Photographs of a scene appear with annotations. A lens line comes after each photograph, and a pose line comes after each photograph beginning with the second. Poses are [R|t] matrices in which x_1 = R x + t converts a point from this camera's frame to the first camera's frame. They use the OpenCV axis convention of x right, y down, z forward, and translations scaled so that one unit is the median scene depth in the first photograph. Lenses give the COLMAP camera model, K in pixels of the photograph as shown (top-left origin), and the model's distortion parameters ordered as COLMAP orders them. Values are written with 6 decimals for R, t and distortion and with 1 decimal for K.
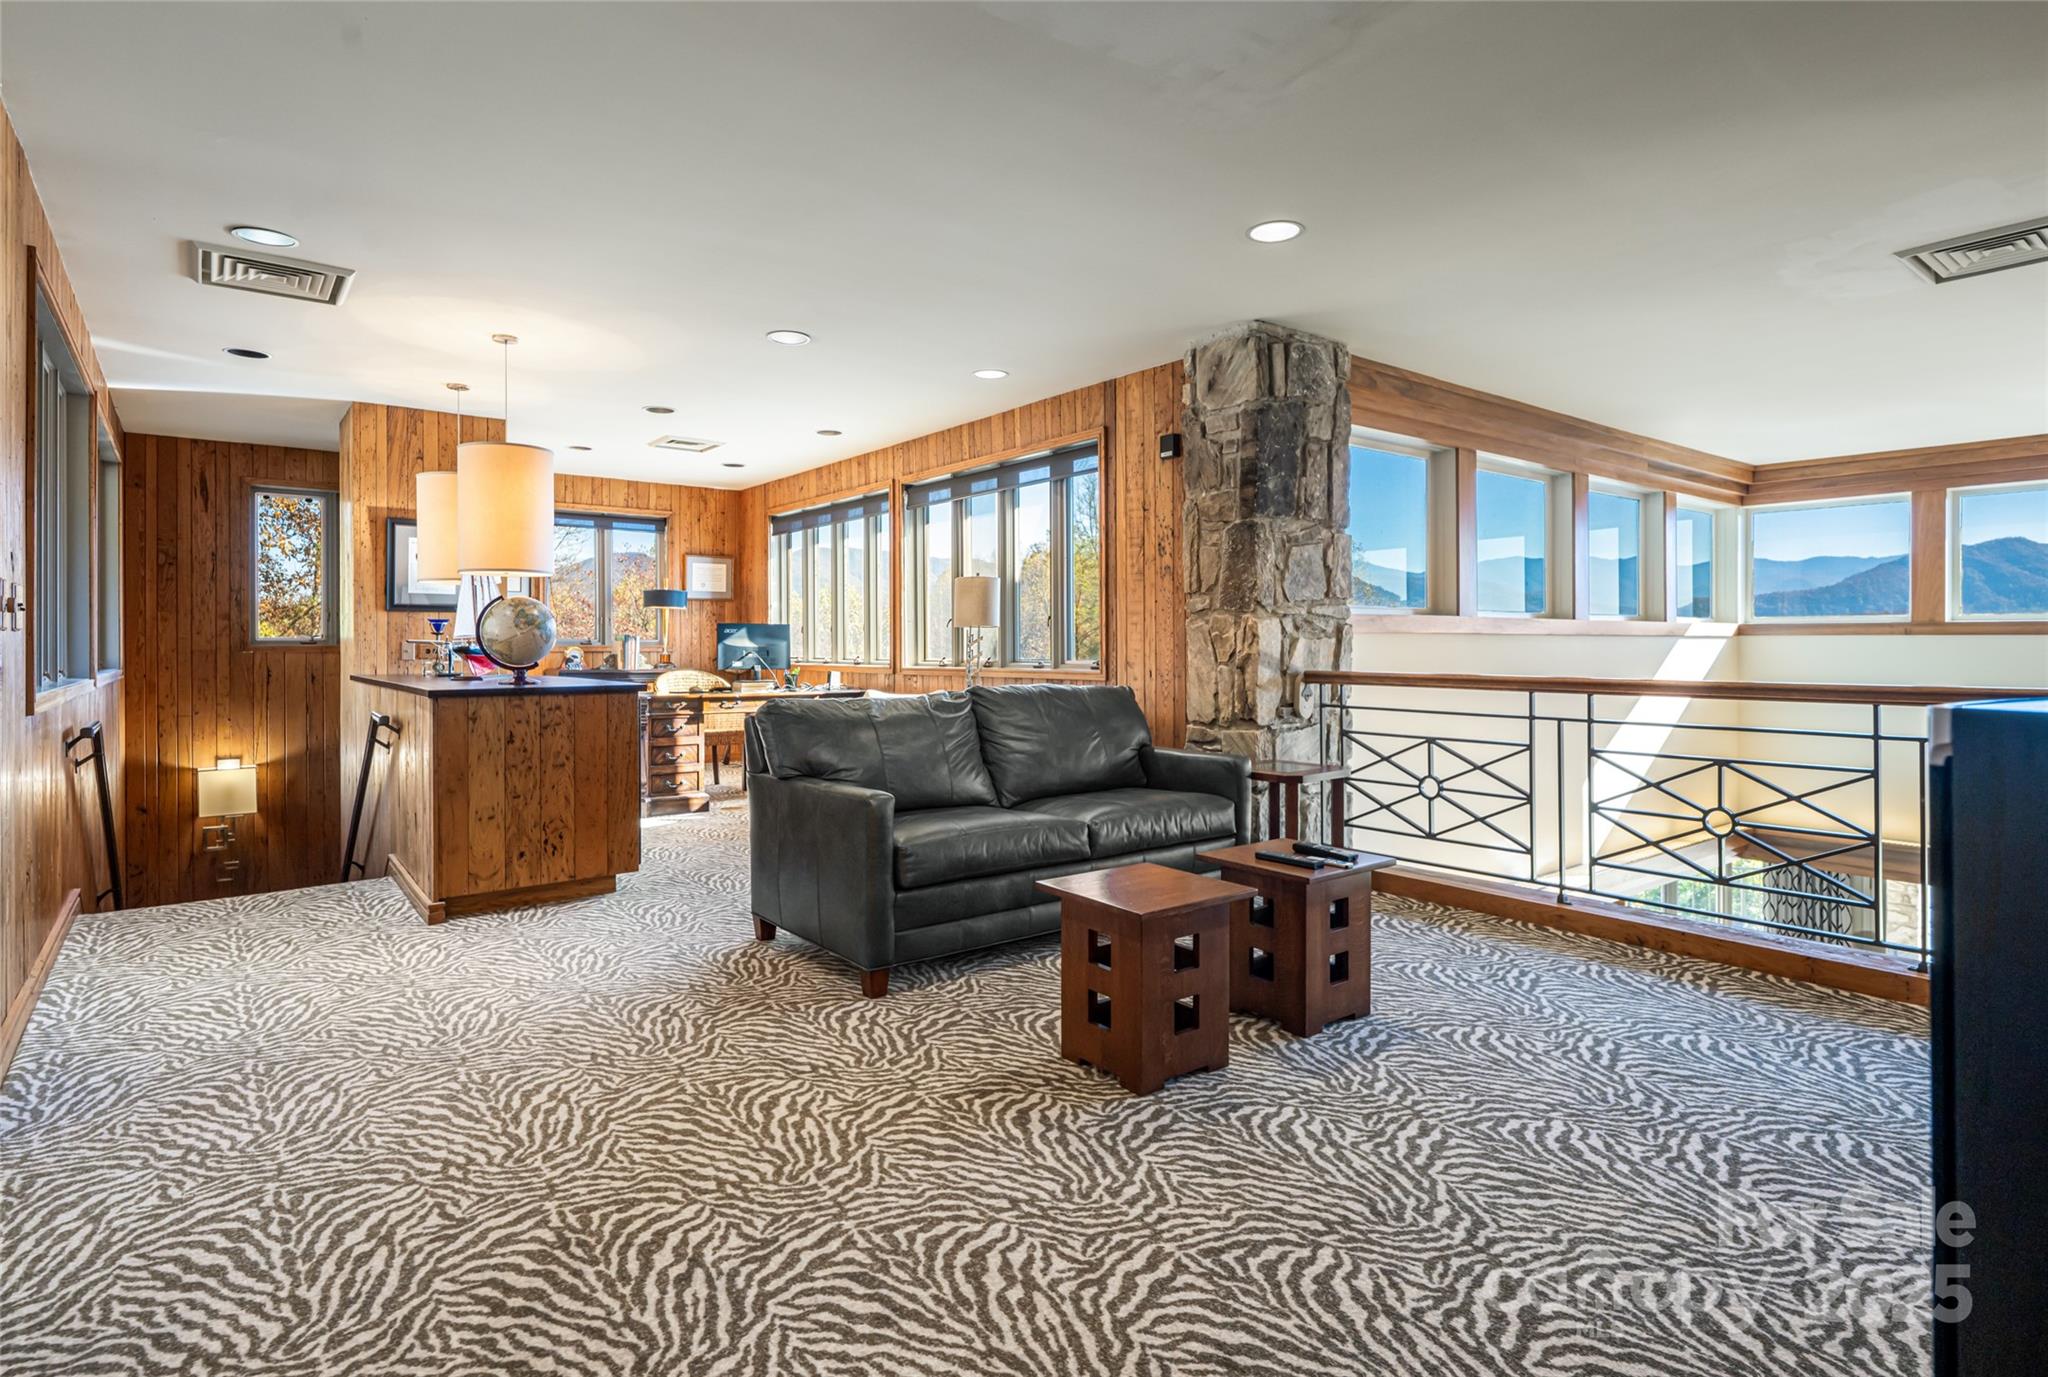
lens RADIAL K [[1053.6, 0, 1046.6], [0, 1053.6, 655.4], [0, 0, 1]] dist [0.004388, -0.000813]
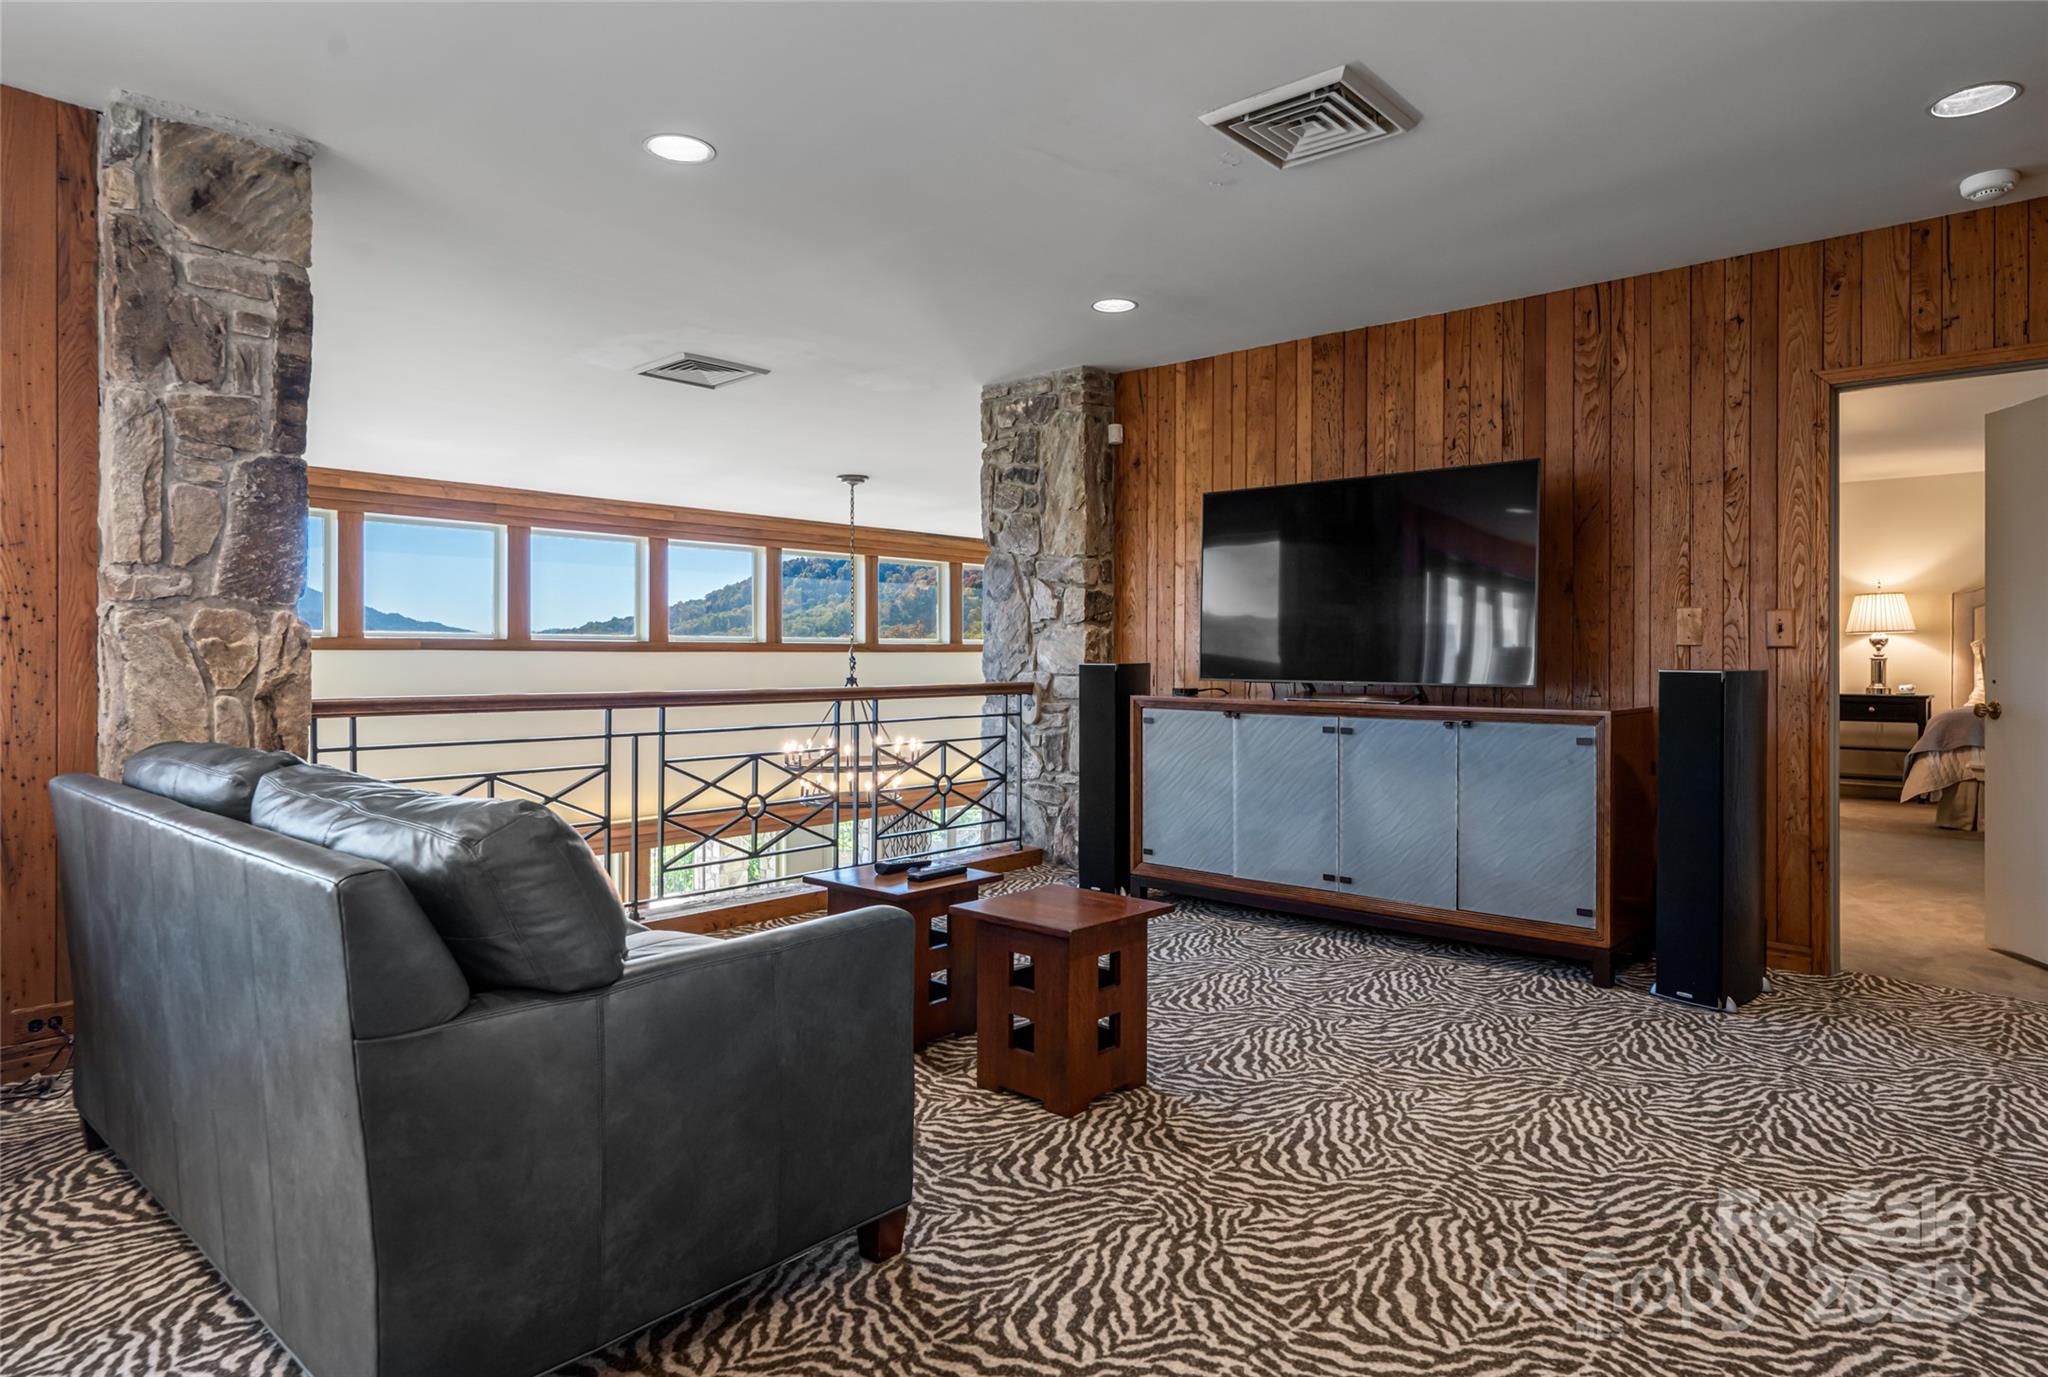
lens RADIAL K [[1187.3, 0, 1029.1], [0, 1187.3, 648.6], [0, 0, 1]] dist [0.017453, -0.003613]
pose [[-0.176296, 0.007946, 0.984305, -1.316255], [0.010420, 0.999926, -0.006206, -0.018632], [-0.984282, 0.009162, -0.176366, 1.620900]]
